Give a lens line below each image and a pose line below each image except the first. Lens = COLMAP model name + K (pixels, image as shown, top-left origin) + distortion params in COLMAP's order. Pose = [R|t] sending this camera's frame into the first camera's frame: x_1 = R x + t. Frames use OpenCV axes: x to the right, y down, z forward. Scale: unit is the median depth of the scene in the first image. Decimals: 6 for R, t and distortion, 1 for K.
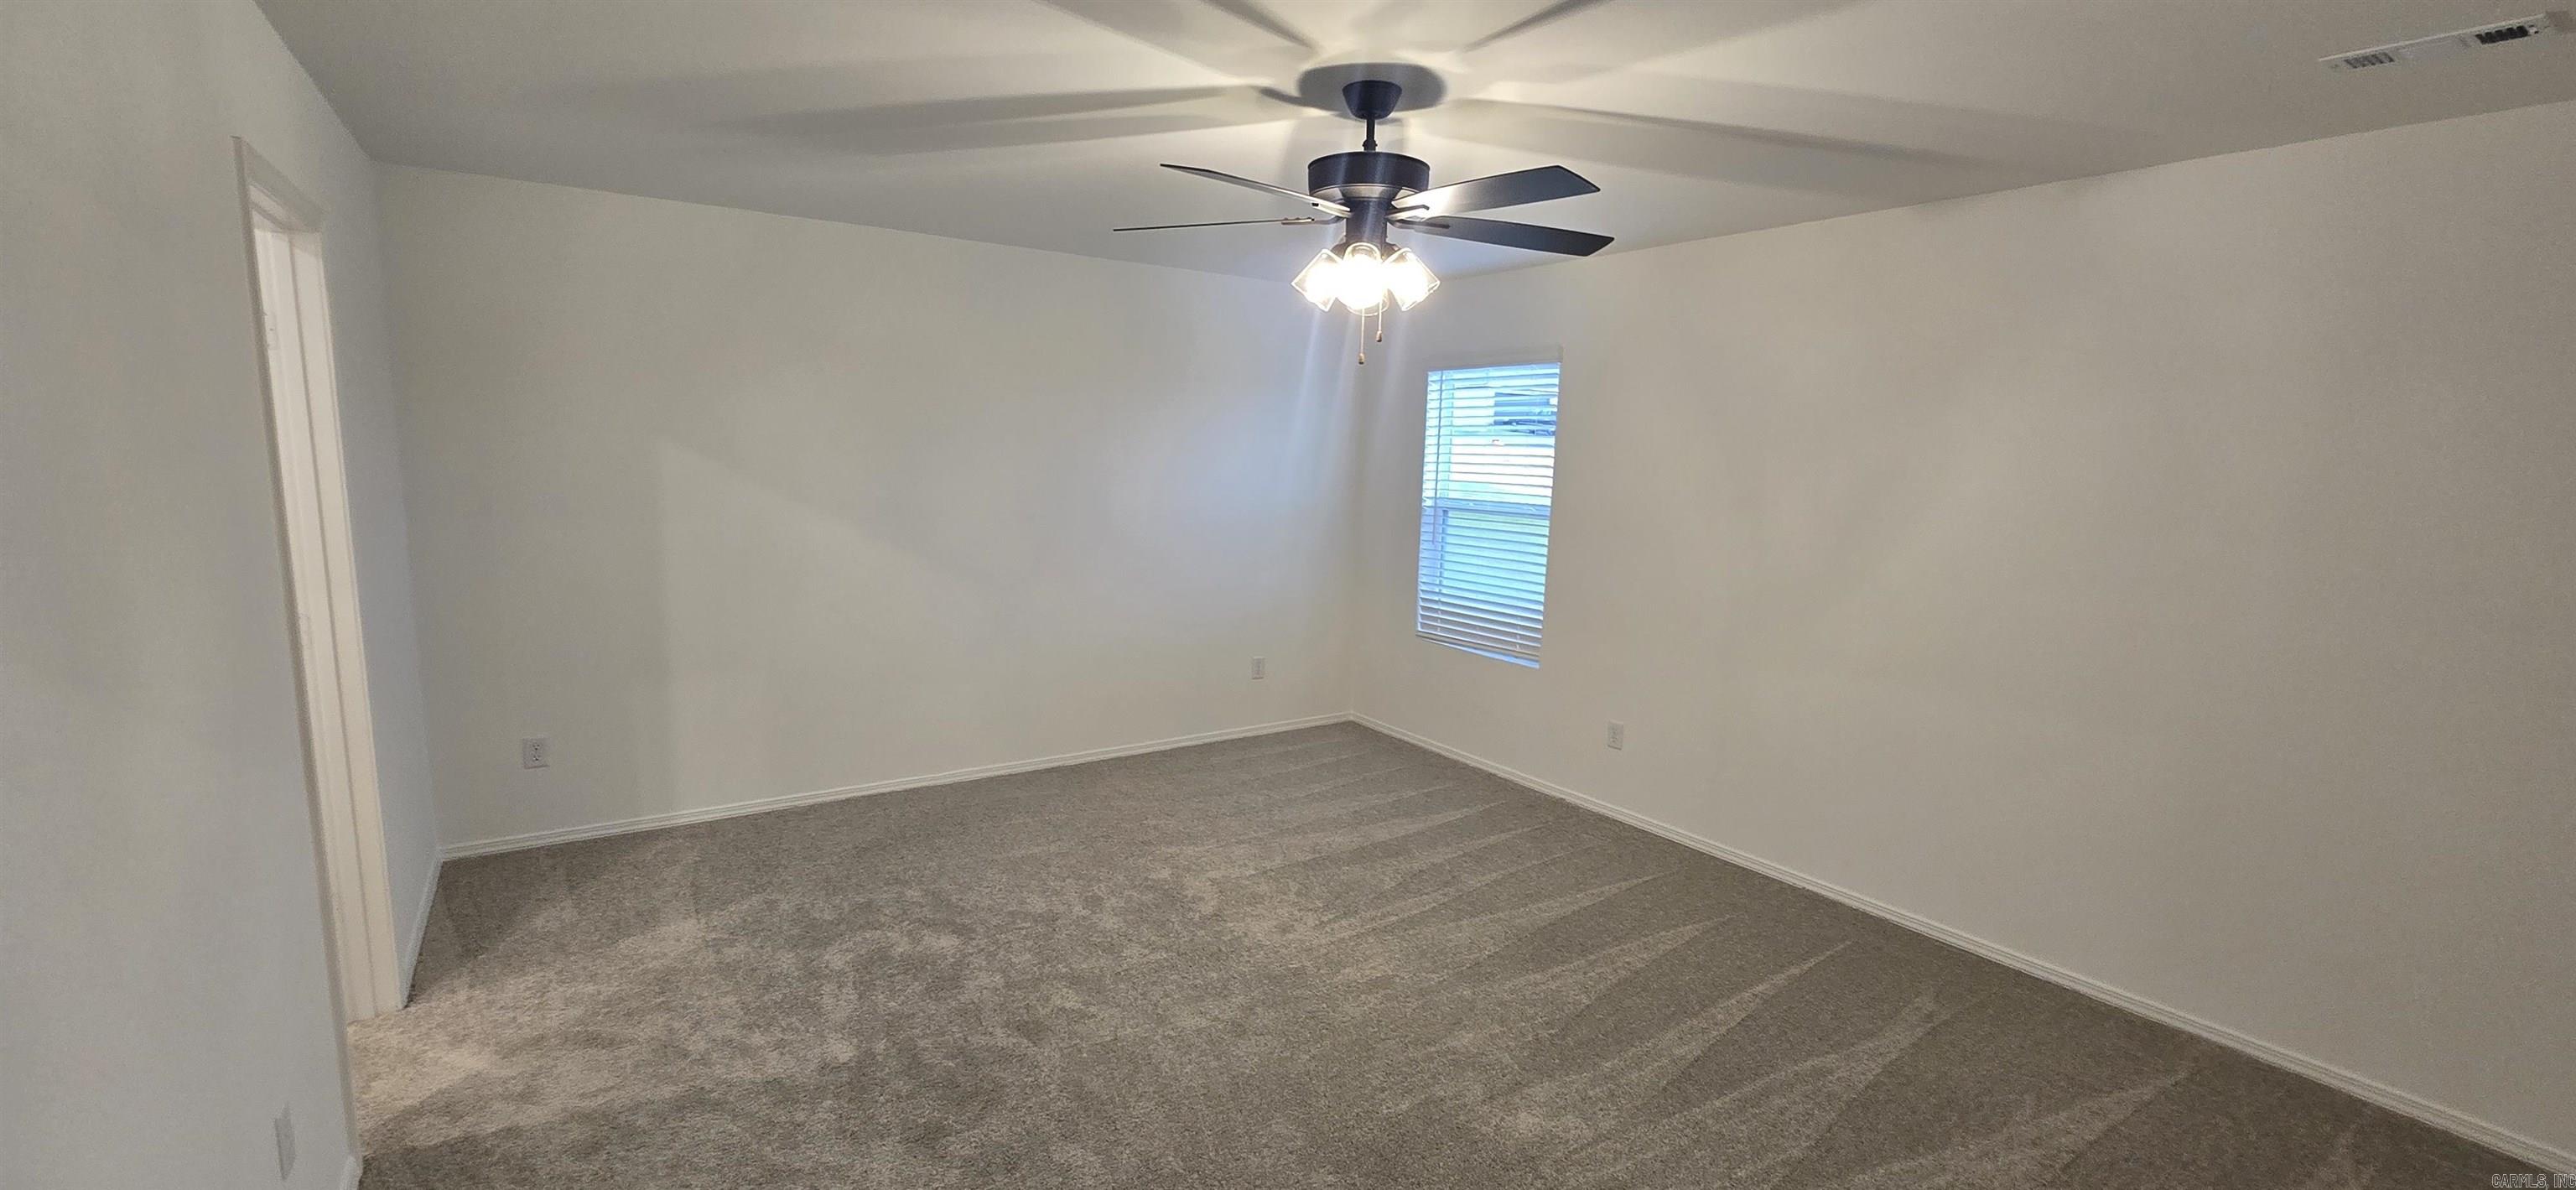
lens RADIAL K [[1078.5, 0, 1288.7], [0, 1078.5, 617.4], [0, 0, 1]] dist [0.012047, 0.000060]
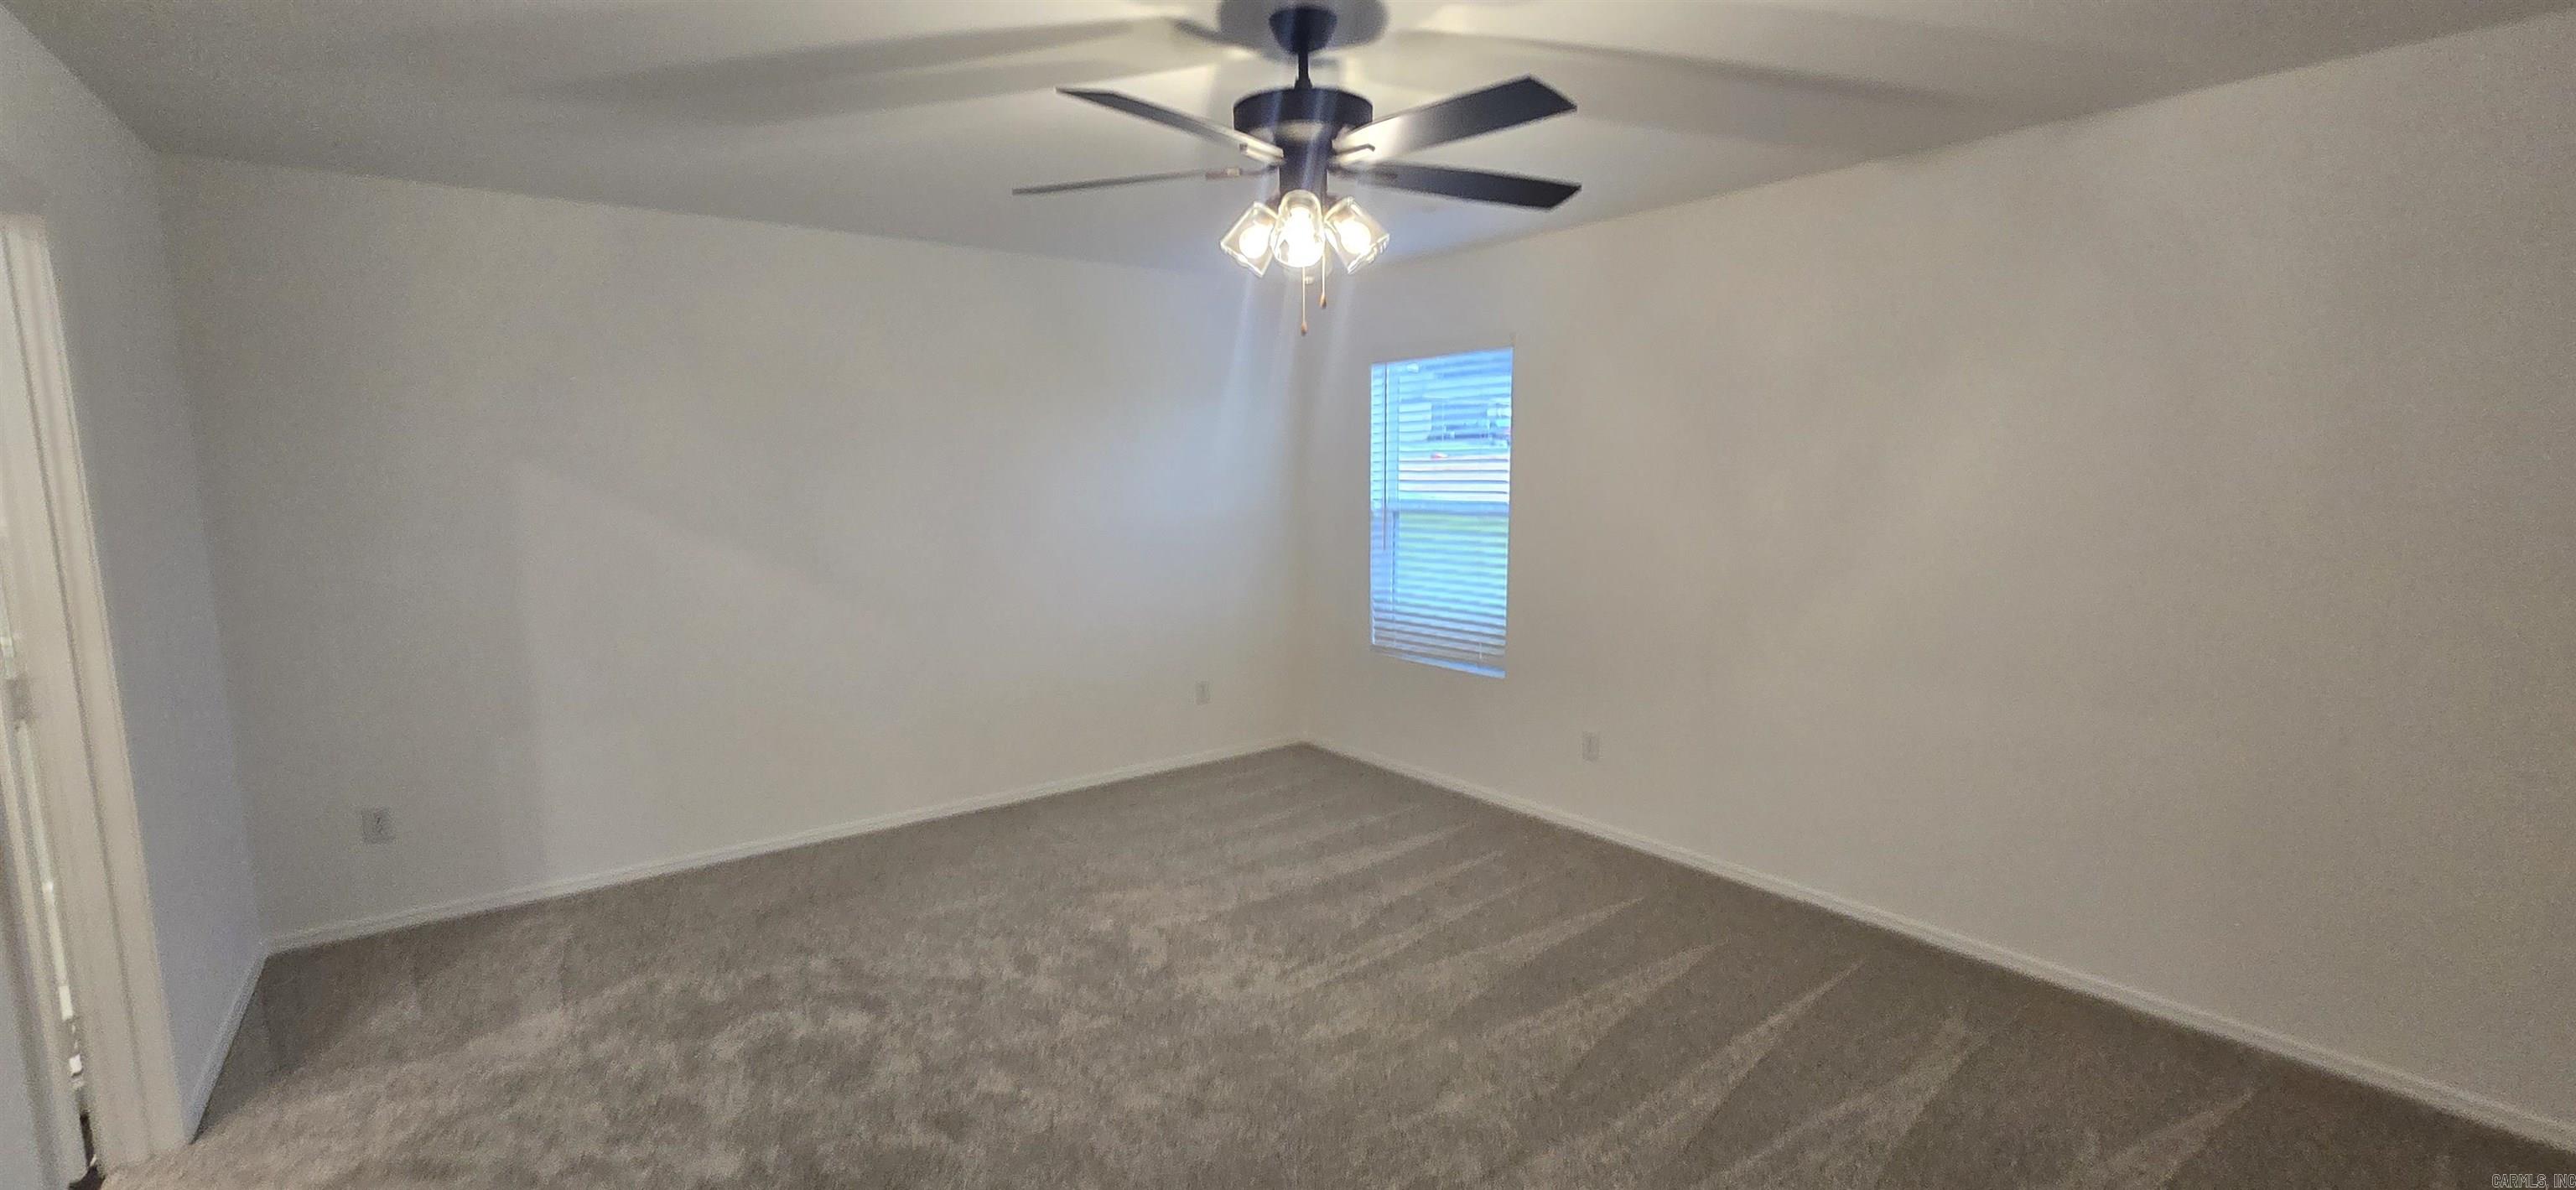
lens RADIAL K [[1078.5, 0, 1288.7], [0, 1078.5, 617.4], [0, 0, 1]] dist [0.012047, 0.000060]
pose [[0.997755, -0.041660, 0.052431, -0.000541], [0.042737, 0.998894, -0.019586, 0.008247], [-0.051557, 0.021783, 0.998432, 0.106068]]
